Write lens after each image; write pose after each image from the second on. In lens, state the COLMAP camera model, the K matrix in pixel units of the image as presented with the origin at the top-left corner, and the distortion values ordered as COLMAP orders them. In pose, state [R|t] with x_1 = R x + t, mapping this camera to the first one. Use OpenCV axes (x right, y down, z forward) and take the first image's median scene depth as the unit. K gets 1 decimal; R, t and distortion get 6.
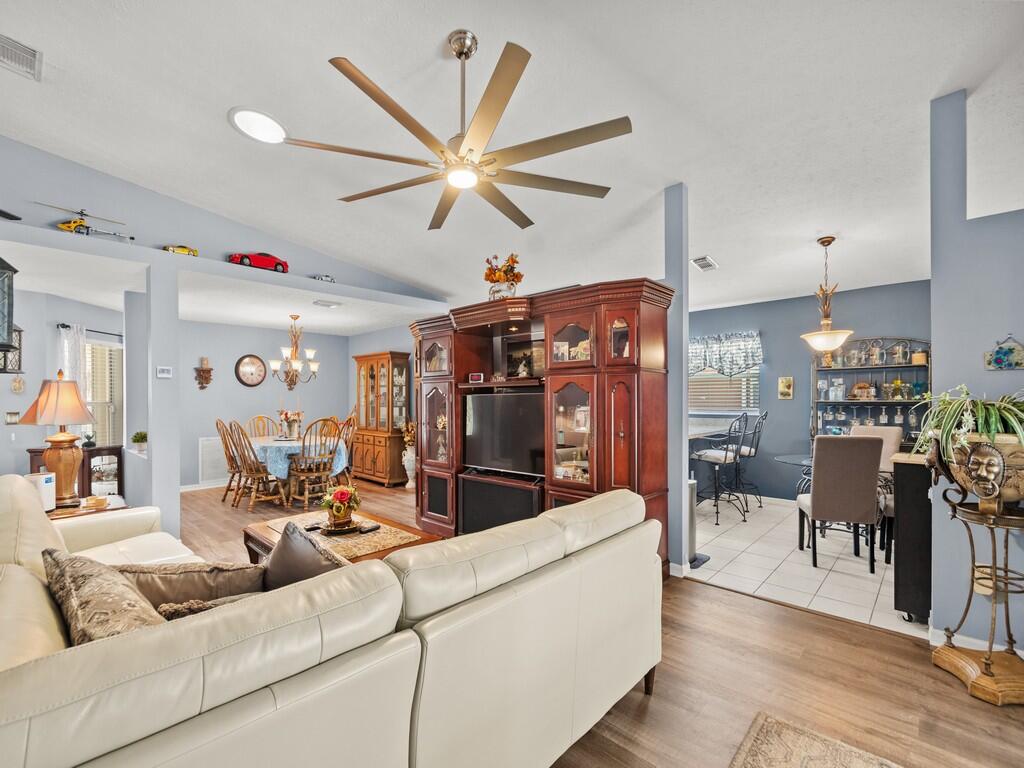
lens RADIAL K [[442.0, 0, 505.4], [0, 442.0, 401.3], [0, 0, 1]] dist [-0.002665, -0.000098]
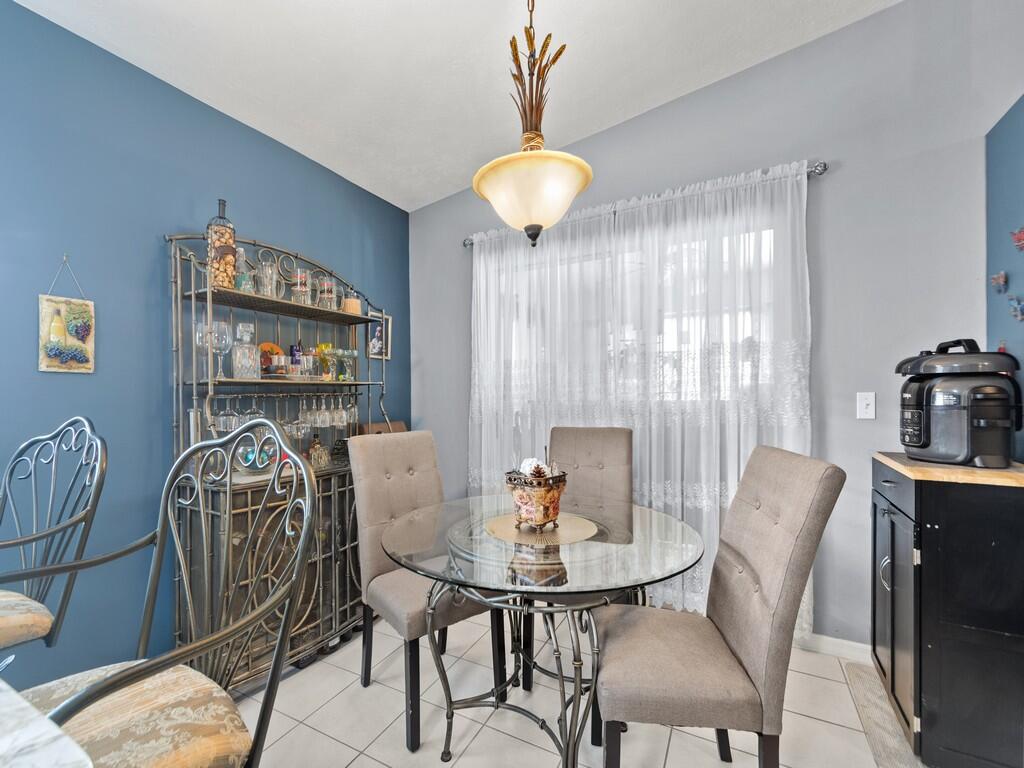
lens RADIAL K [[452.2, 0, 489.9], [0, 452.2, 390.1], [0, 0, 1]] dist [0.016419, 0.000248]
pose [[-0.260260, -0.004721, 0.965527, 0.264670], [0.008519, 0.999938, 0.007186, 0.005867], [-0.965501, 0.010096, -0.260204, 0.783499]]
